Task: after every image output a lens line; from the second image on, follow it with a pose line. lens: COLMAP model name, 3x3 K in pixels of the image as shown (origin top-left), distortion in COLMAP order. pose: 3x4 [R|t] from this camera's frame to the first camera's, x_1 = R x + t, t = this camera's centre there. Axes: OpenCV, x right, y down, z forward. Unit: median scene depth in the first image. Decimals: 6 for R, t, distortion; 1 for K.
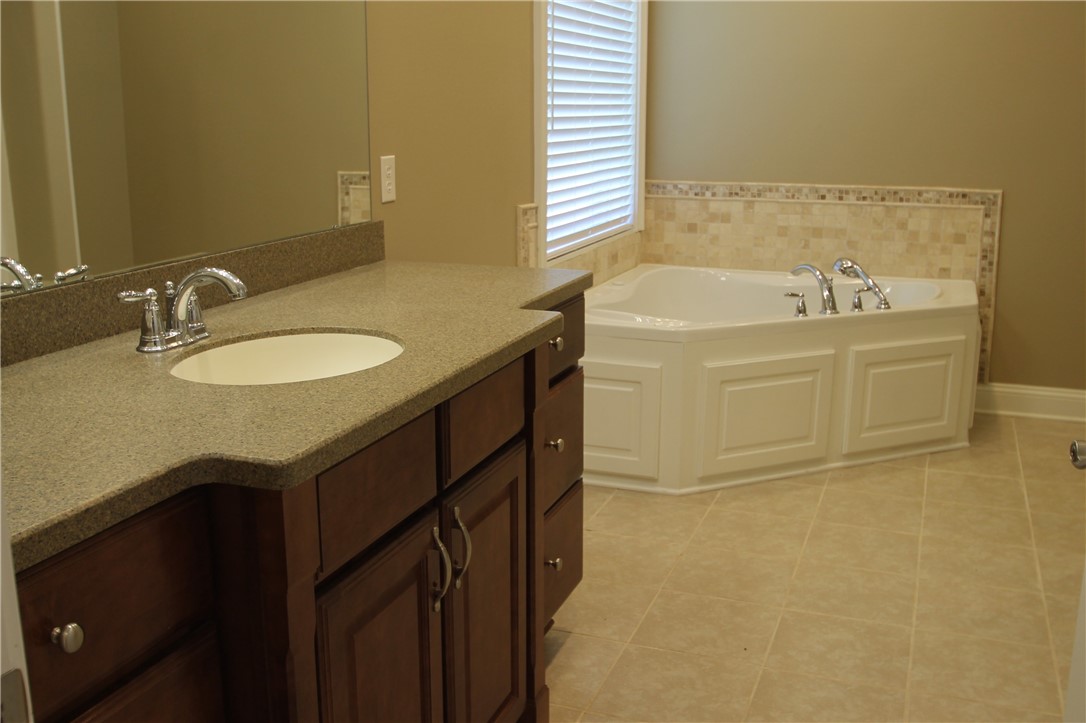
lens RADIAL K [[1113.9, 0, 539.8], [0, 1113.9, 363.7], [0, 0, 1]] dist [-0.084750, 0.000000]
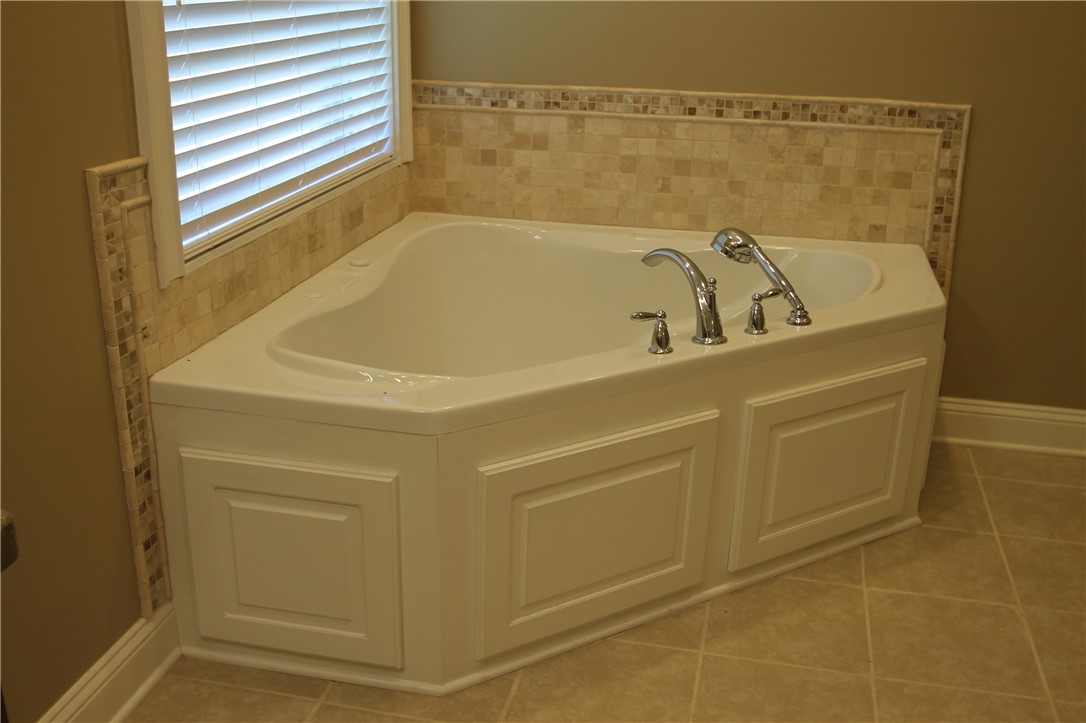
lens RADIAL K [[1113.9, 0, 548.1], [0, 1113.9, 360.5], [0, 0, 1]] dist [-0.084750, 0.000000]
pose [[0.990070, -0.029821, 0.137373, 0.096045], [0.013224, 0.992664, 0.120179, -0.098960], [-0.139949, -0.117169, 0.983202, 0.427182]]
